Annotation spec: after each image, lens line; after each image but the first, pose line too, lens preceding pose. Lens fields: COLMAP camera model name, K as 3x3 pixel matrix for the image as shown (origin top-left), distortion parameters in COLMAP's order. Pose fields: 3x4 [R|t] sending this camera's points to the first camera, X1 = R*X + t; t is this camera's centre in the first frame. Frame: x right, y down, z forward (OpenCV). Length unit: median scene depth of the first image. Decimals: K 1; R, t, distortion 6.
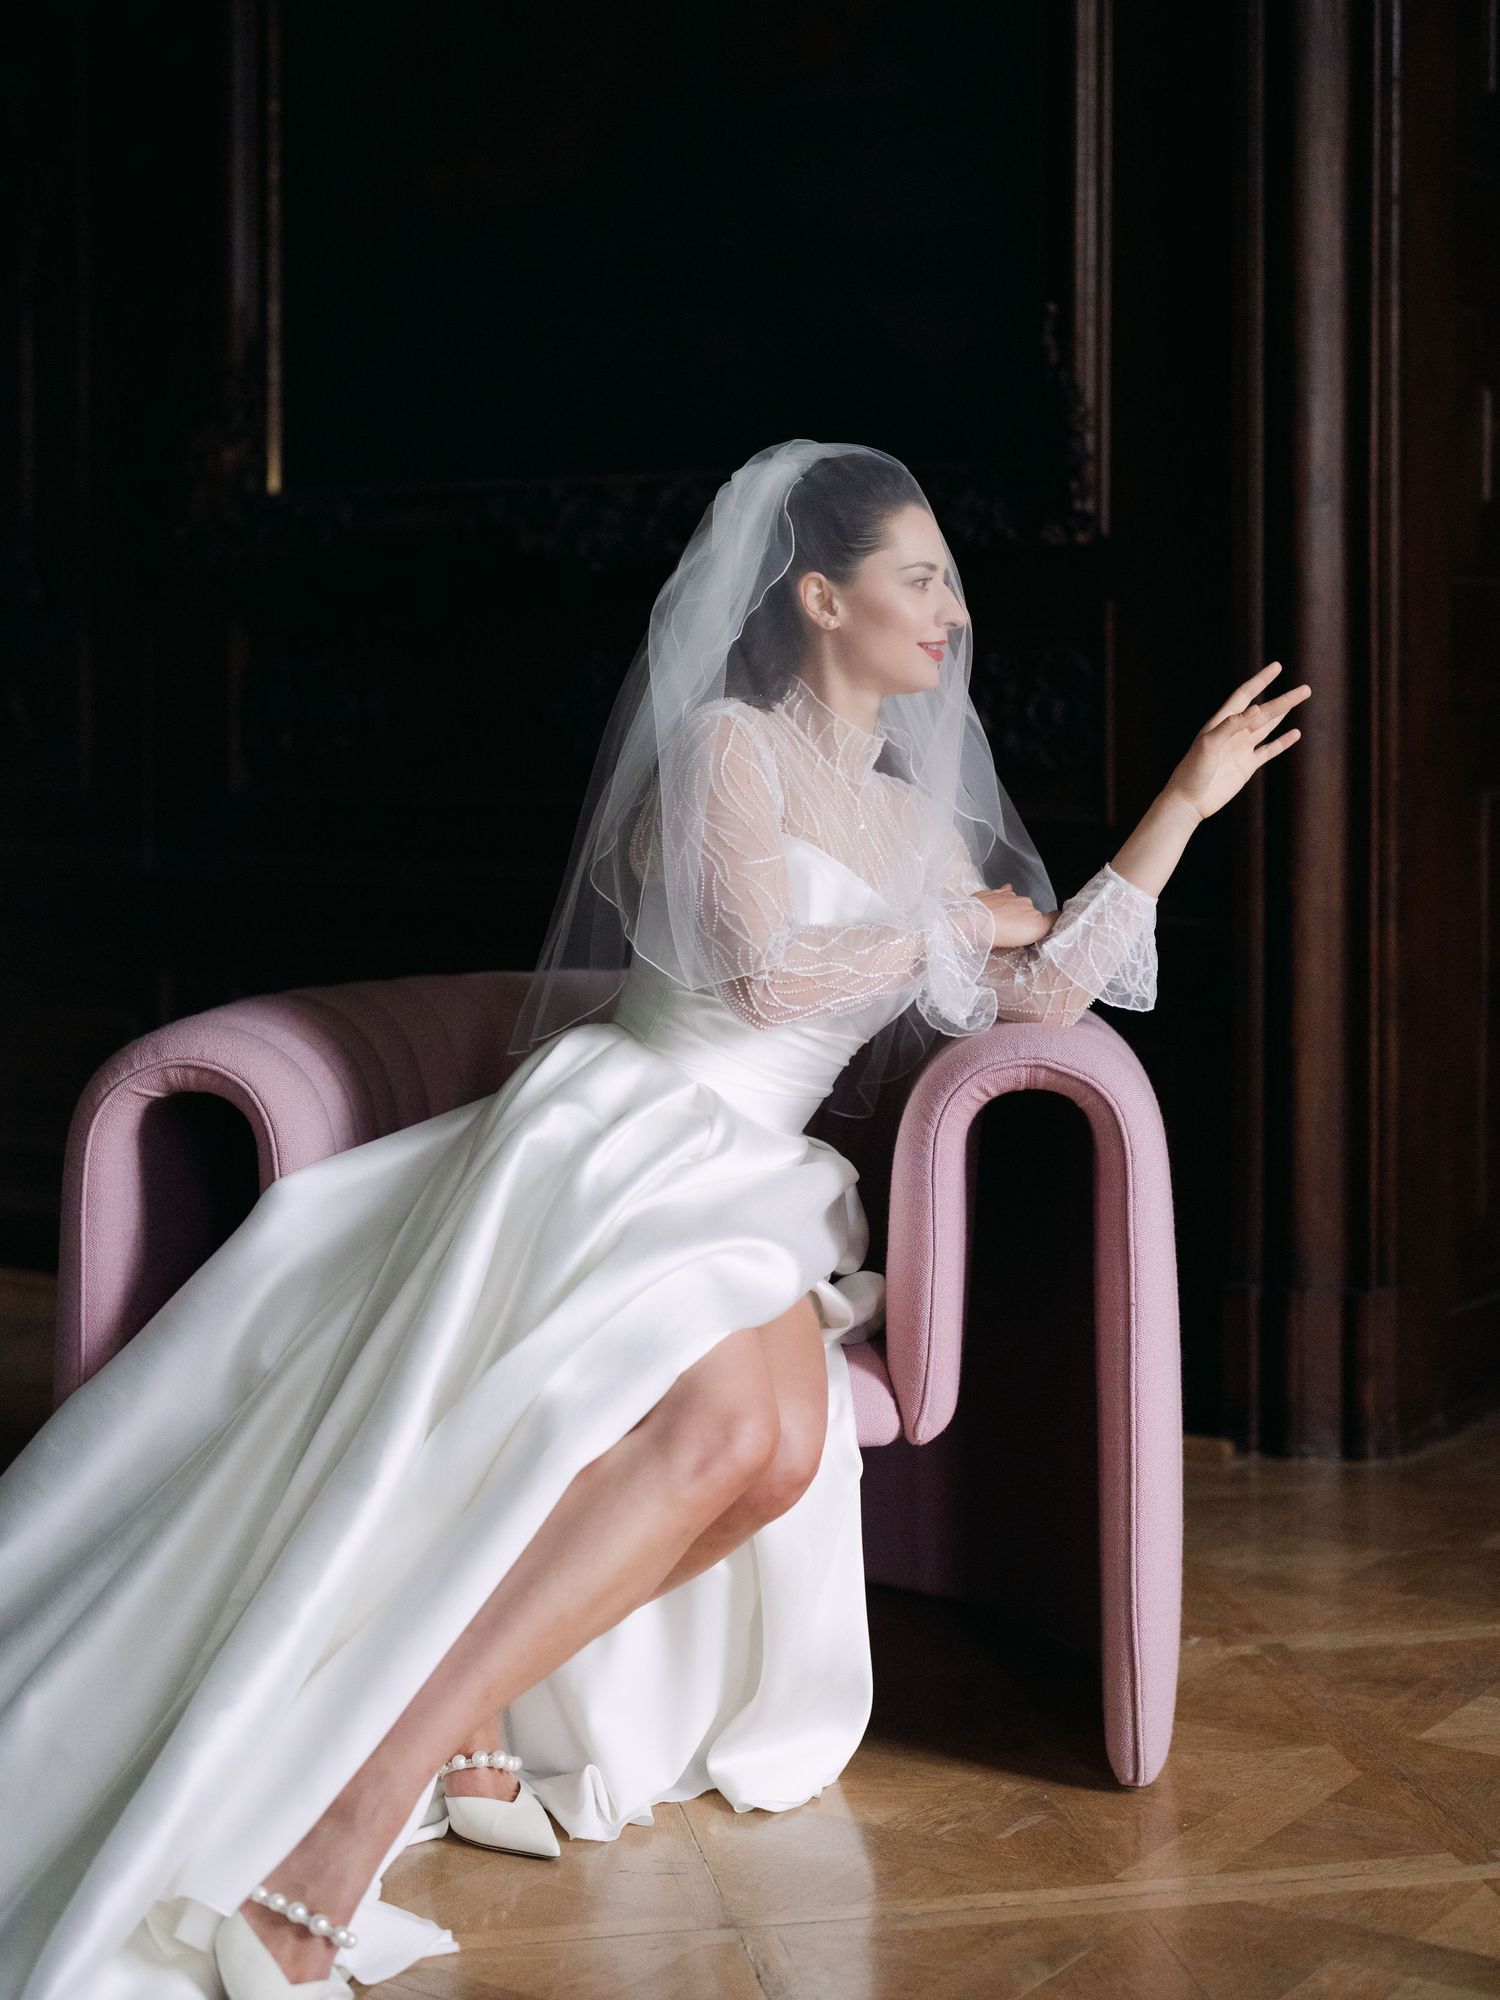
lens RADIAL K [[5013.8, 0, 750.0], [0, 5013.8, 1000.0], [0, 0, 1]] dist [-0.244421, 0.034407]
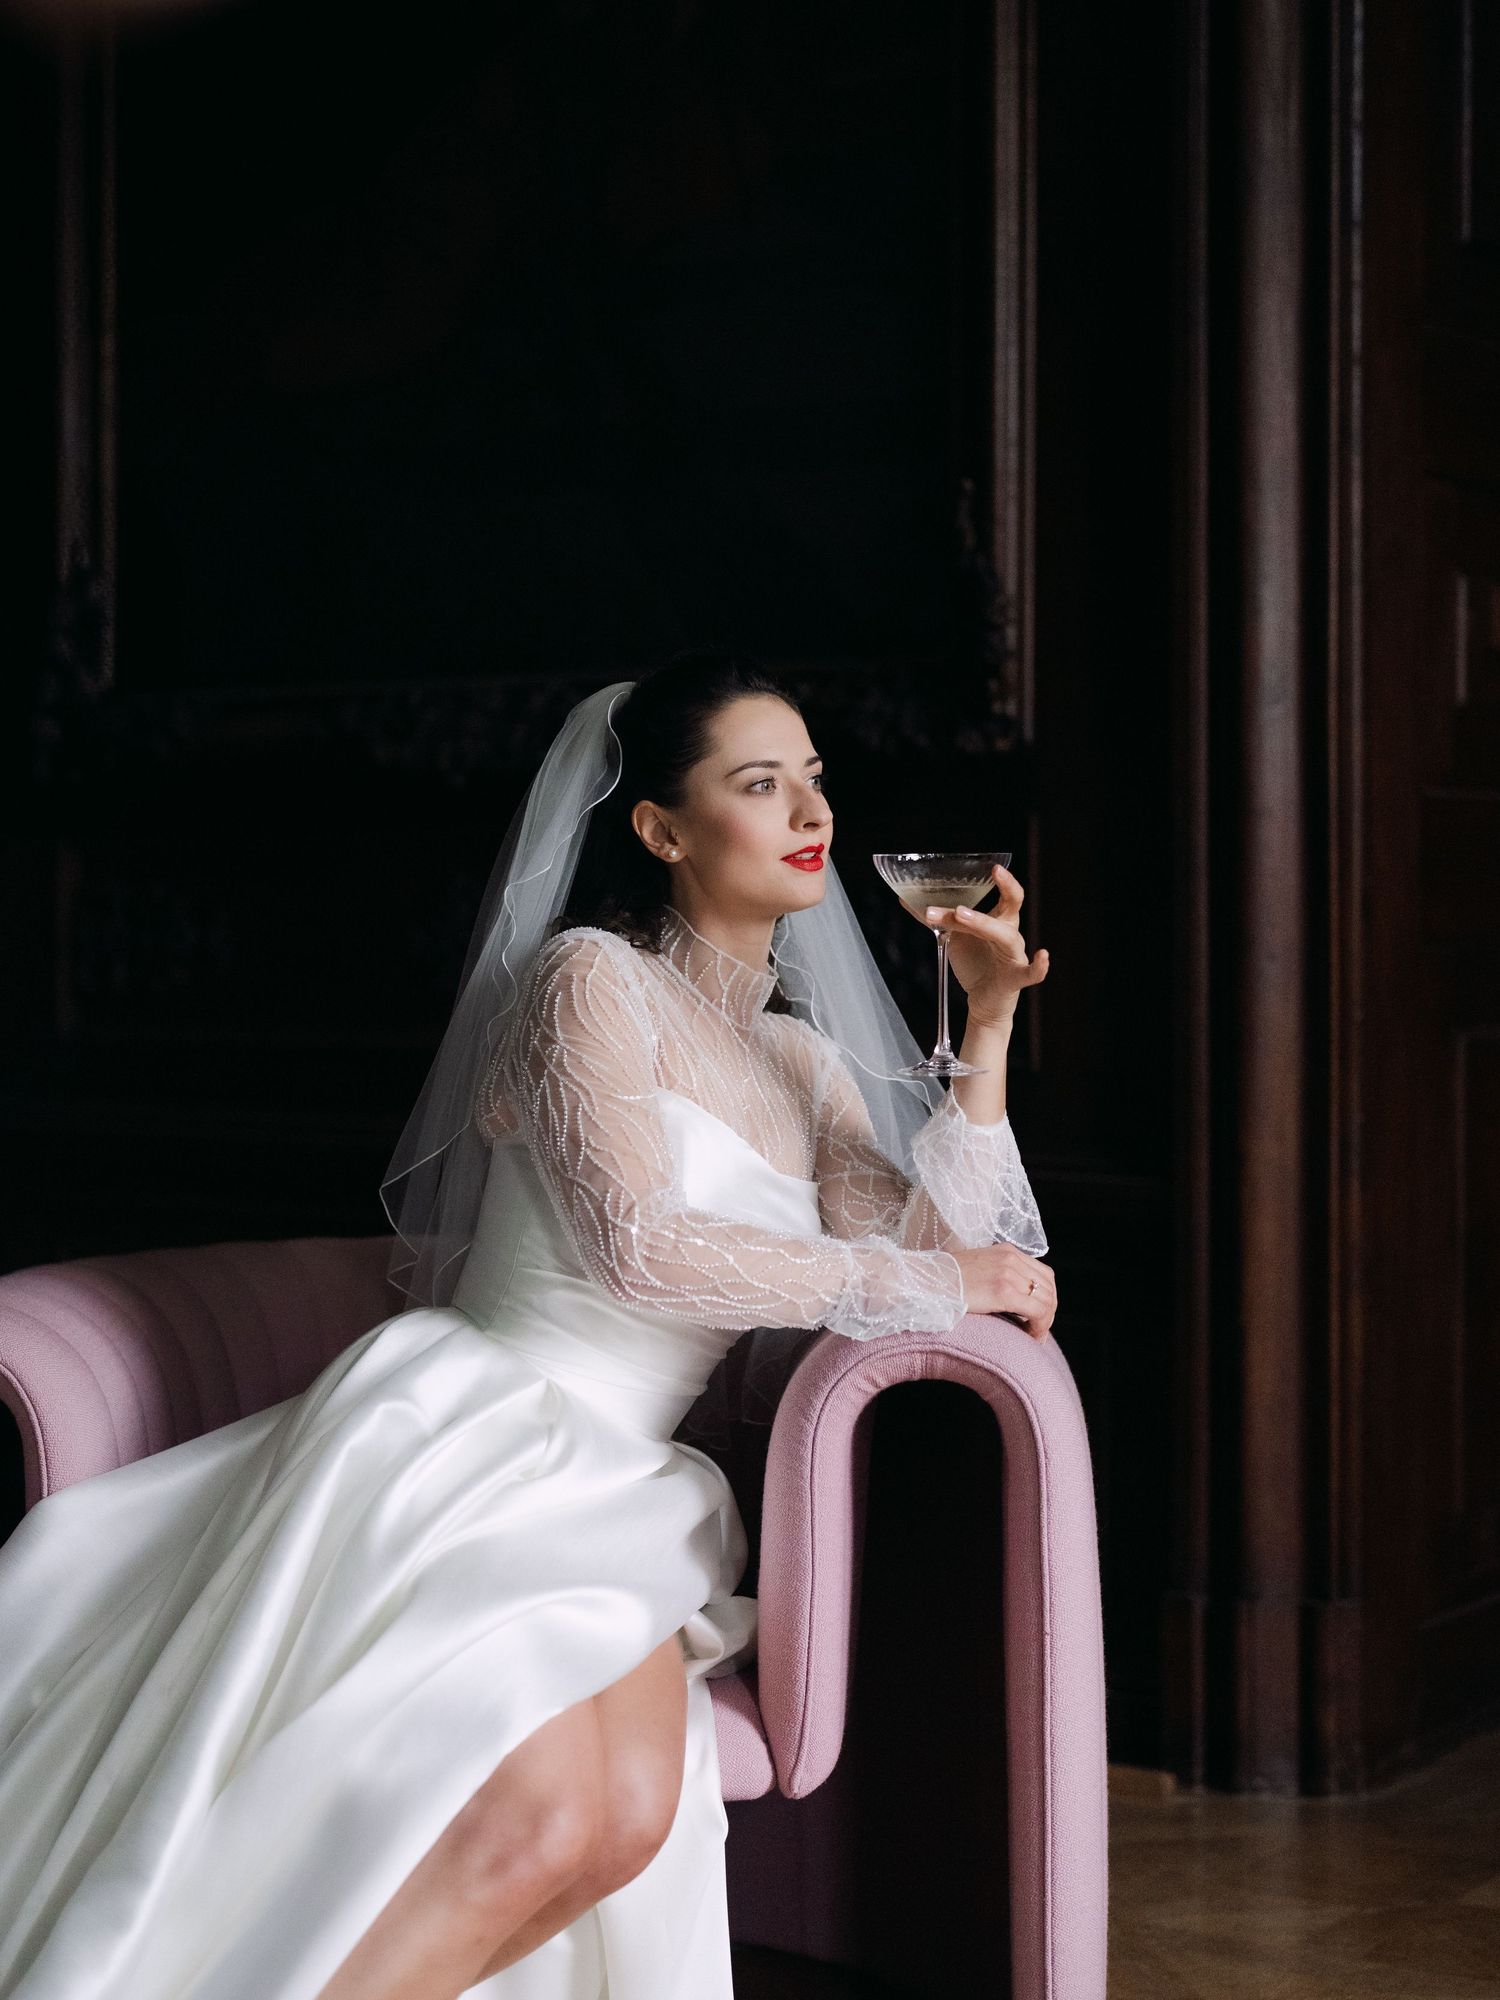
lens RADIAL K [[5013.8, 0, 750.0], [0, 5013.8, 1000.0], [0, 0, 1]] dist [-0.244421, 0.034407]
pose [[0.999980, 0.000610, 0.006234, 0.017322], [-0.000290, 0.998690, -0.051160, -0.002414], [-0.006257, 0.051157, 0.998671, 0.126583]]
